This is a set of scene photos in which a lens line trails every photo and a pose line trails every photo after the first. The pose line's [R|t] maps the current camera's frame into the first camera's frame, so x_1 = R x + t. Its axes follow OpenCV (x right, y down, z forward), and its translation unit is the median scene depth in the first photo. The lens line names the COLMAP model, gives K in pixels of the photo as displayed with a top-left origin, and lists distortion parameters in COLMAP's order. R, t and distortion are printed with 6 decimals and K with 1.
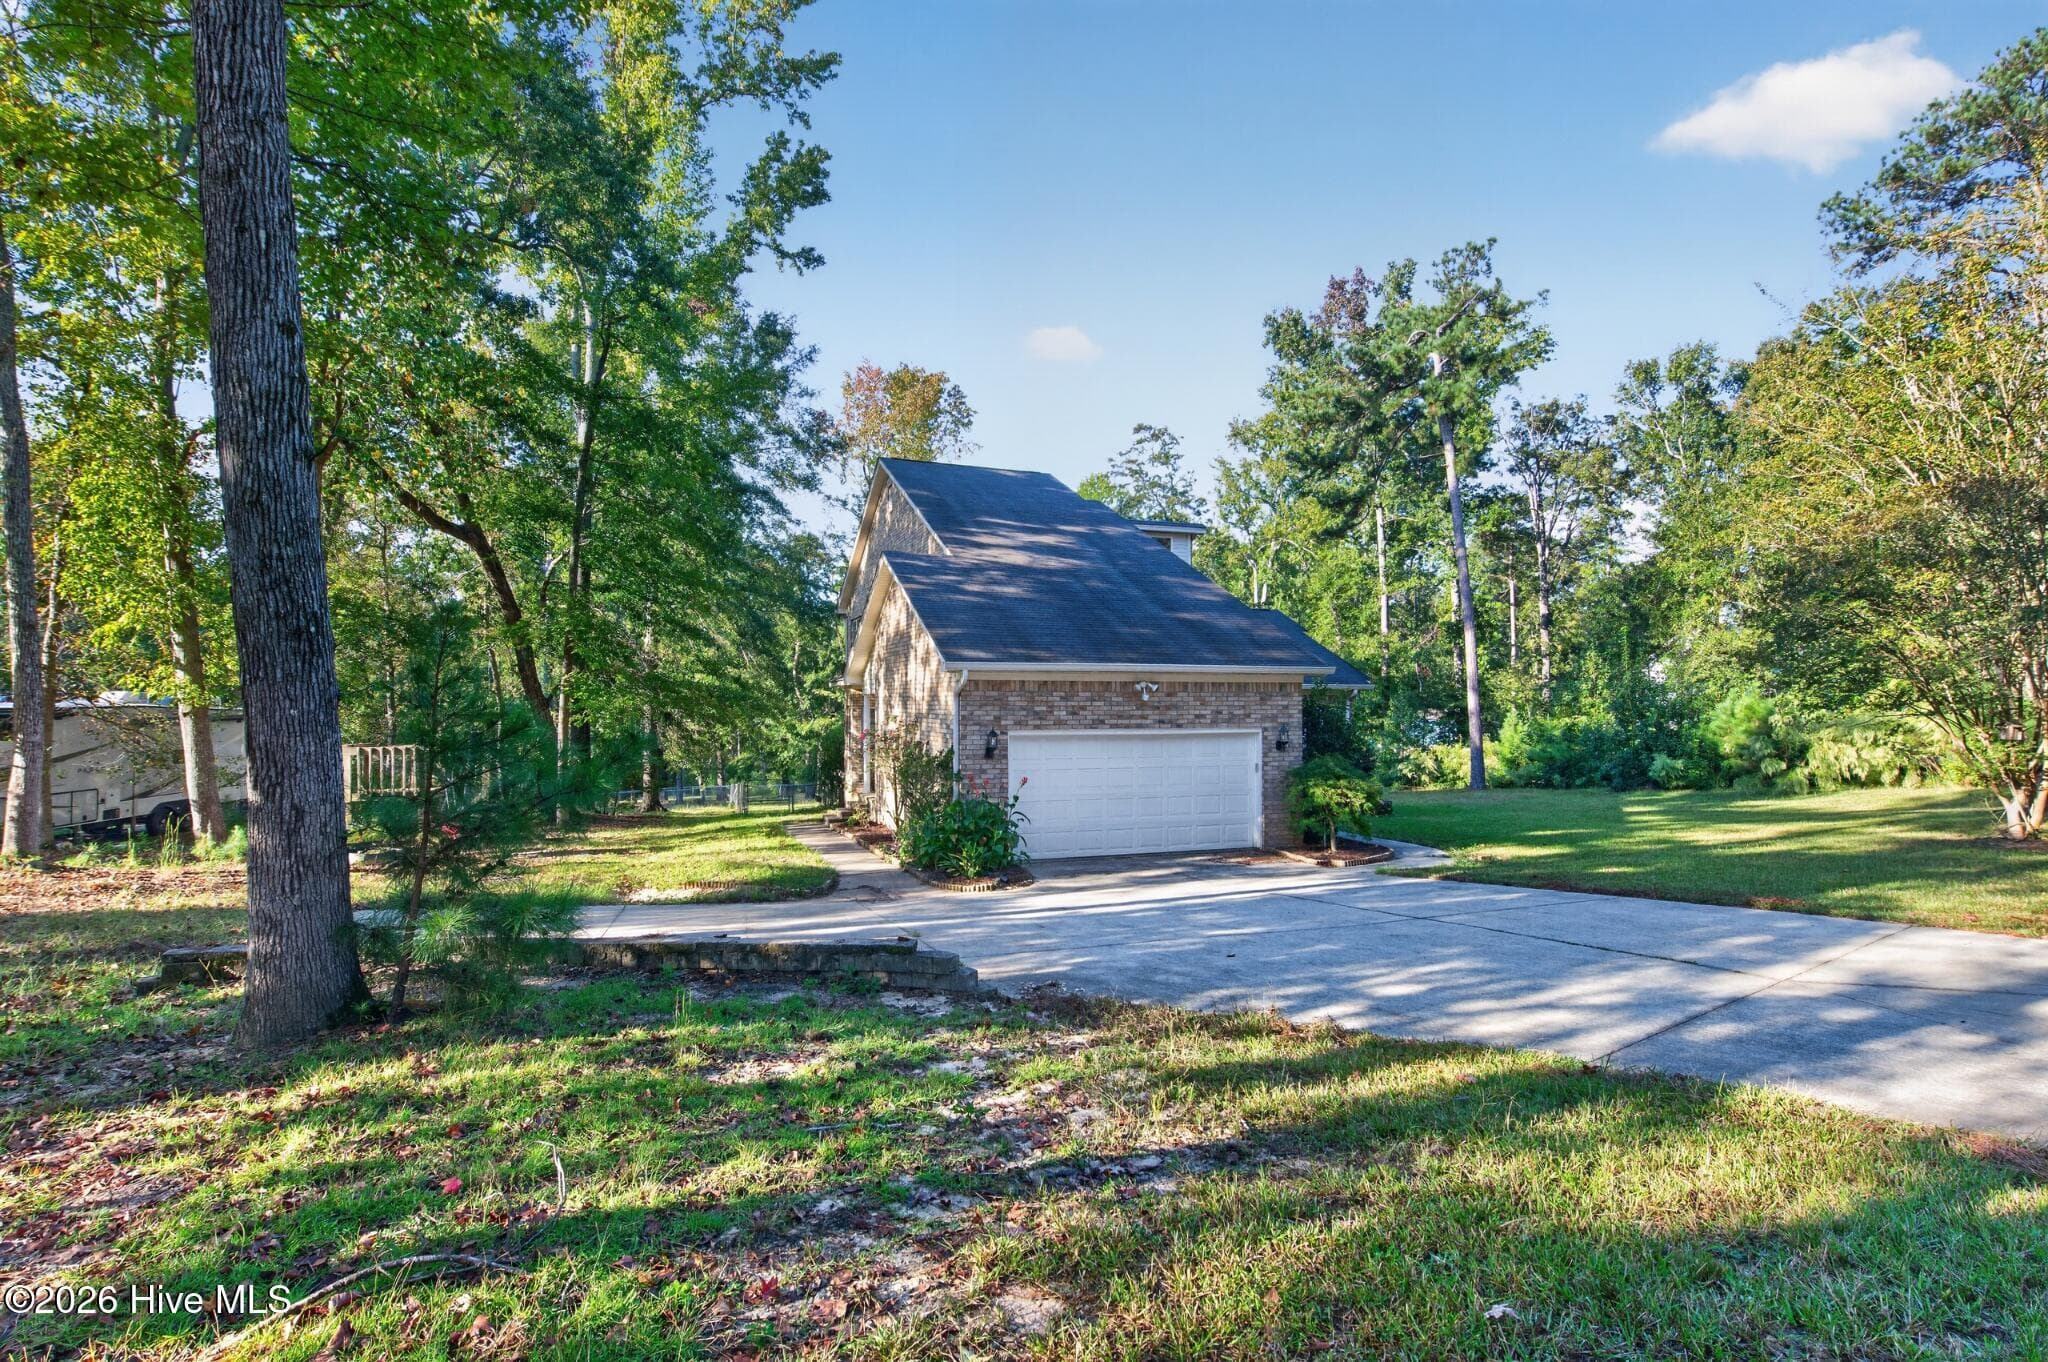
lens RADIAL K [[1052.8, 0, 1030.5], [0, 1052.8, 701.7], [0, 0, 1]] dist [0.001809, 0.000159]
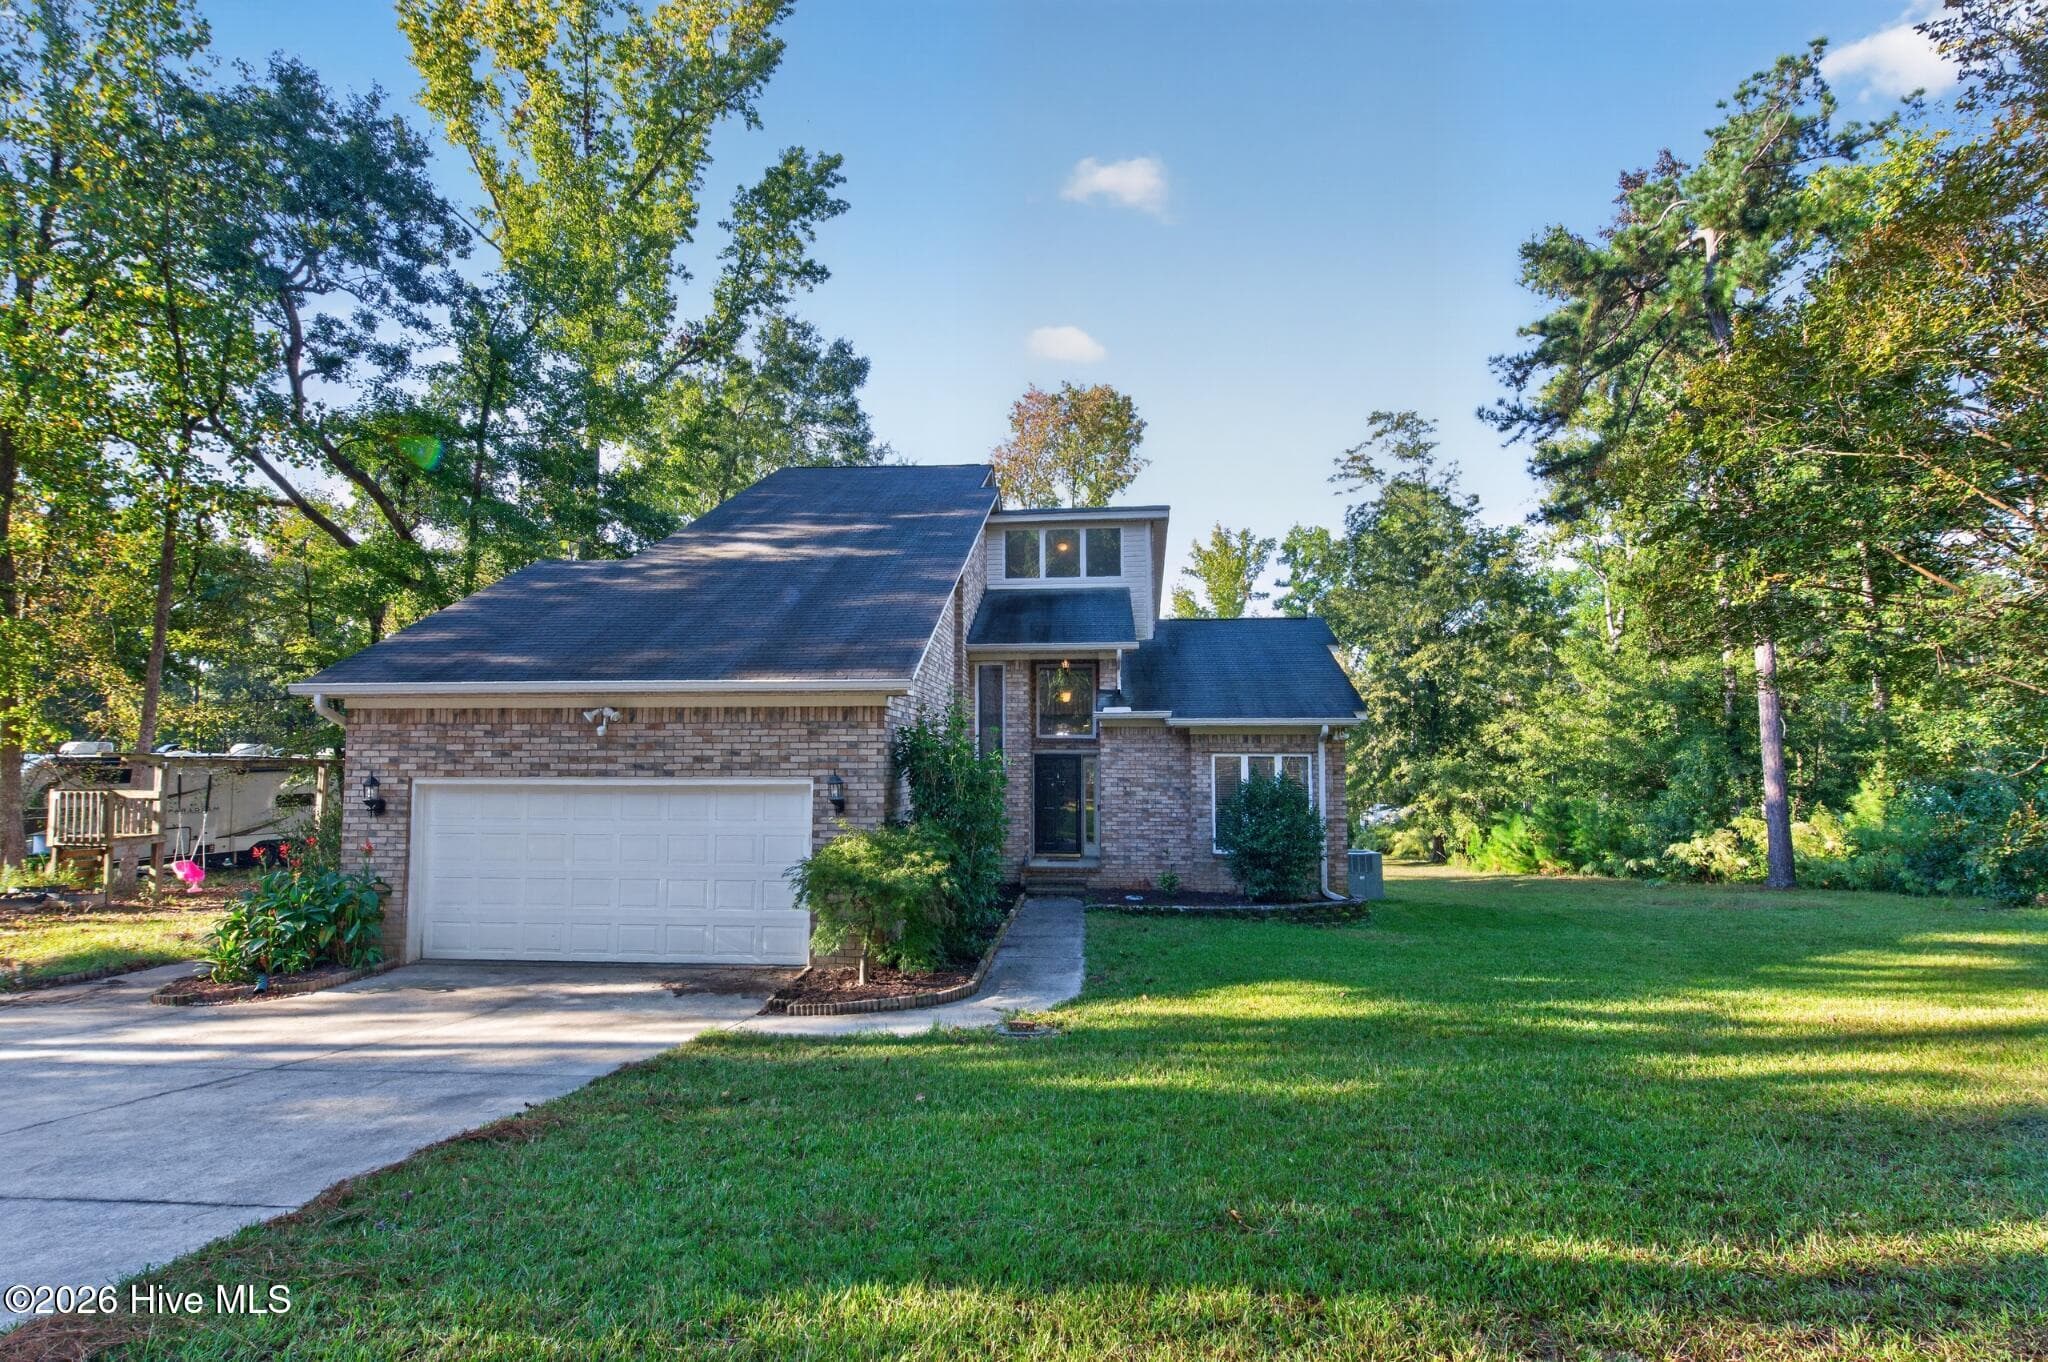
lens RADIAL K [[1060.0, 0, 1024.5], [0, 1060.0, 693.5], [0, 0, 1]] dist [0.001982, 0.001020]
pose [[0.896157, -0.031177, -0.442641, 0.641199], [0.002121, 0.997818, -0.065986, 0.017359], [0.443733, 0.058195, 0.894268, 0.496055]]
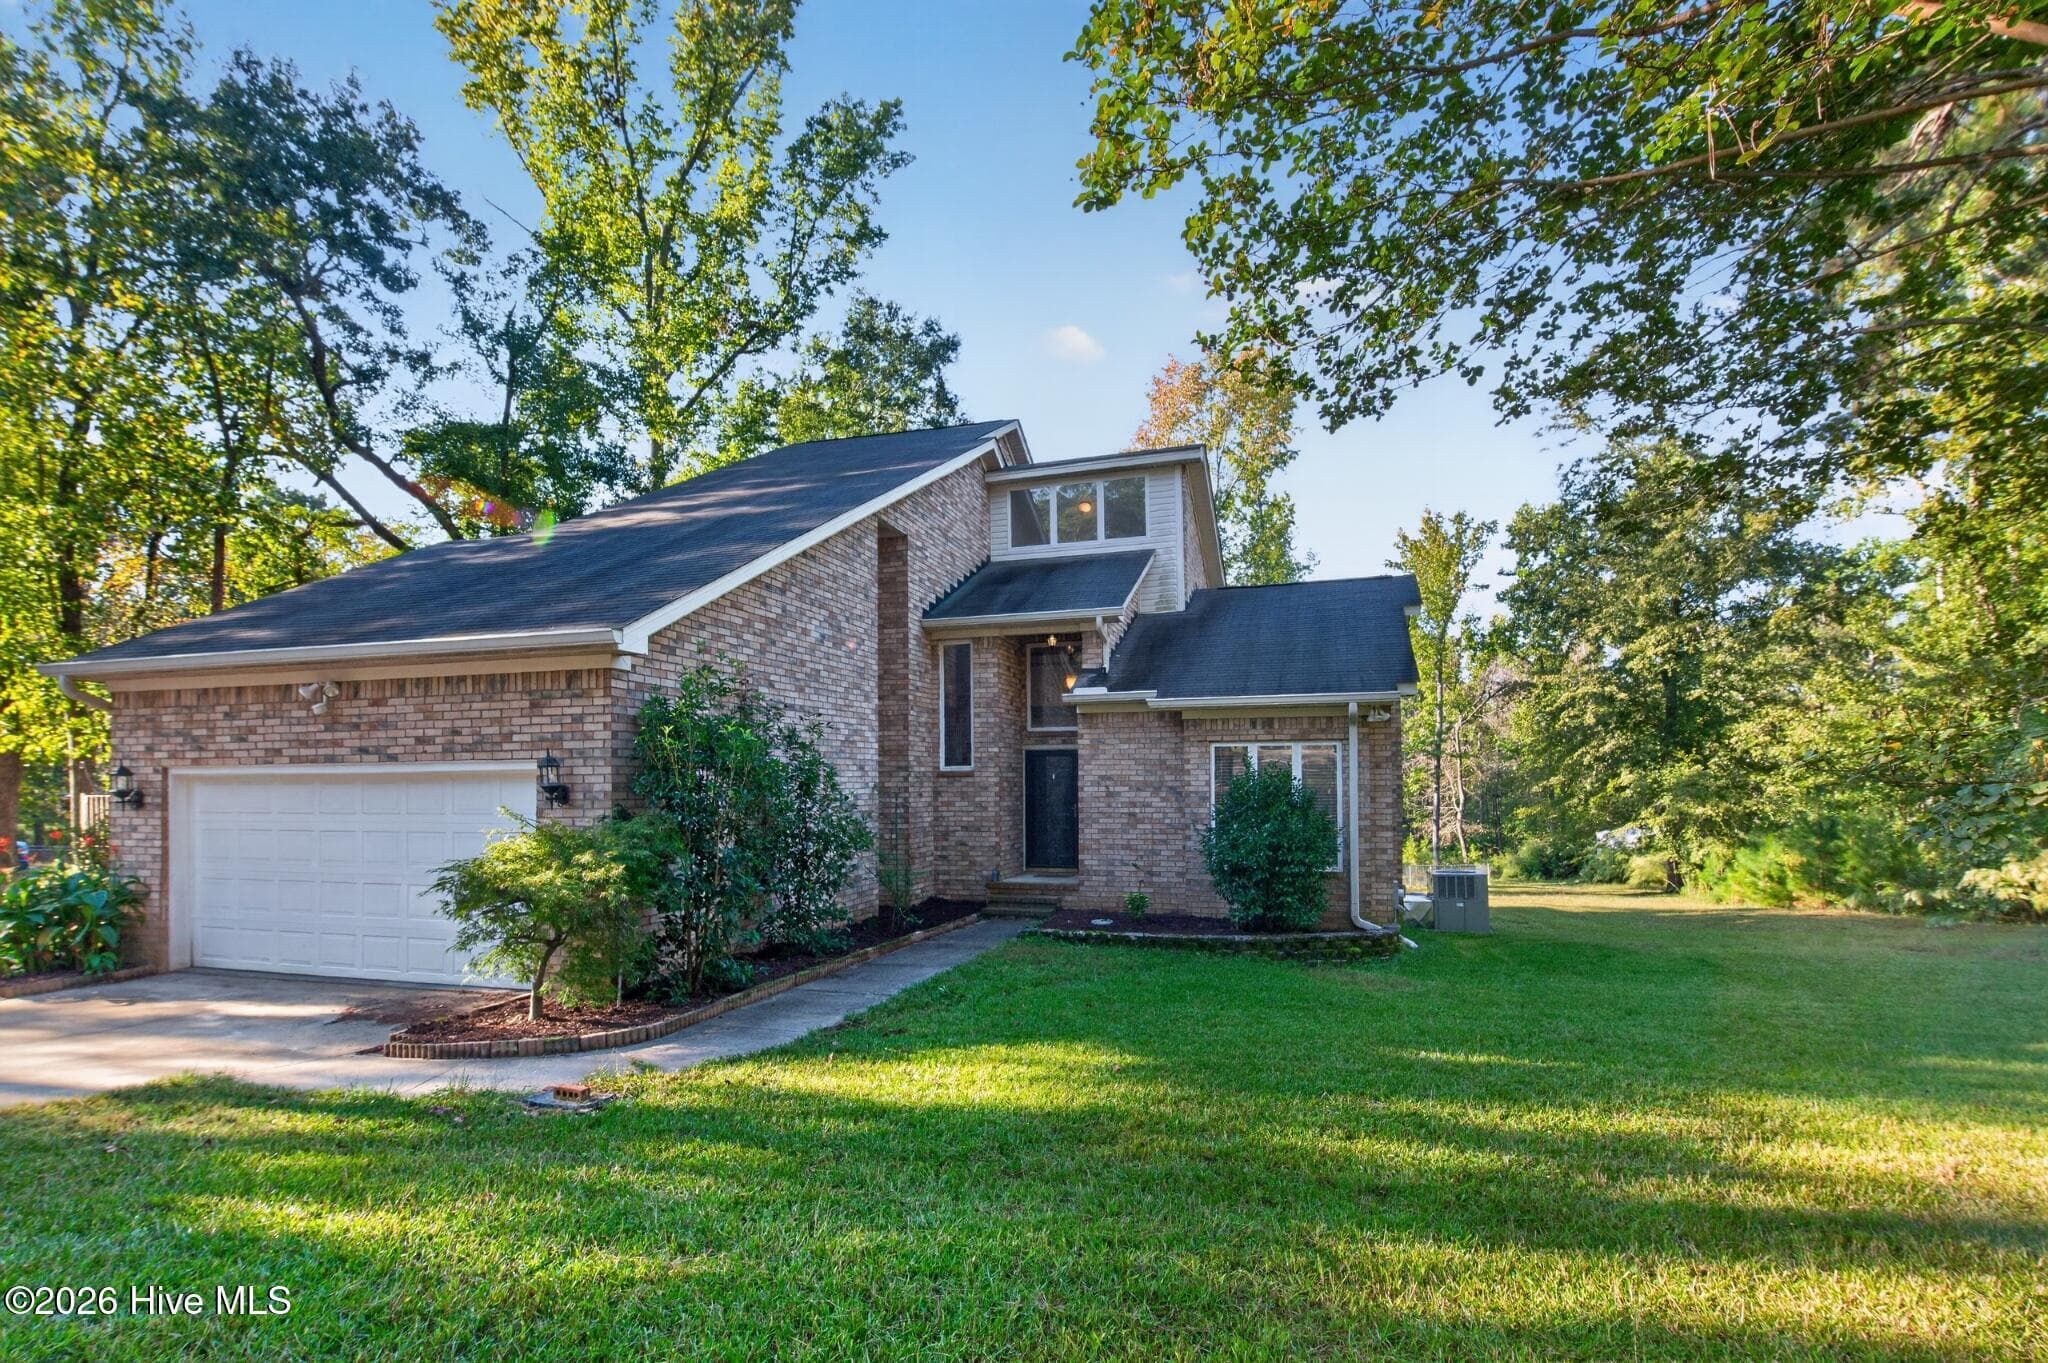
lens RADIAL K [[1077.5, 0, 974.9], [0, 1077.5, 776.5], [0, 0, 1]] dist [0.003976, 0.000144]
pose [[0.762635, -0.012764, -0.646703, 0.744997], [0.008164, 0.999916, -0.010108, 0.041083], [0.646778, 0.002429, 0.762675, 0.762834]]
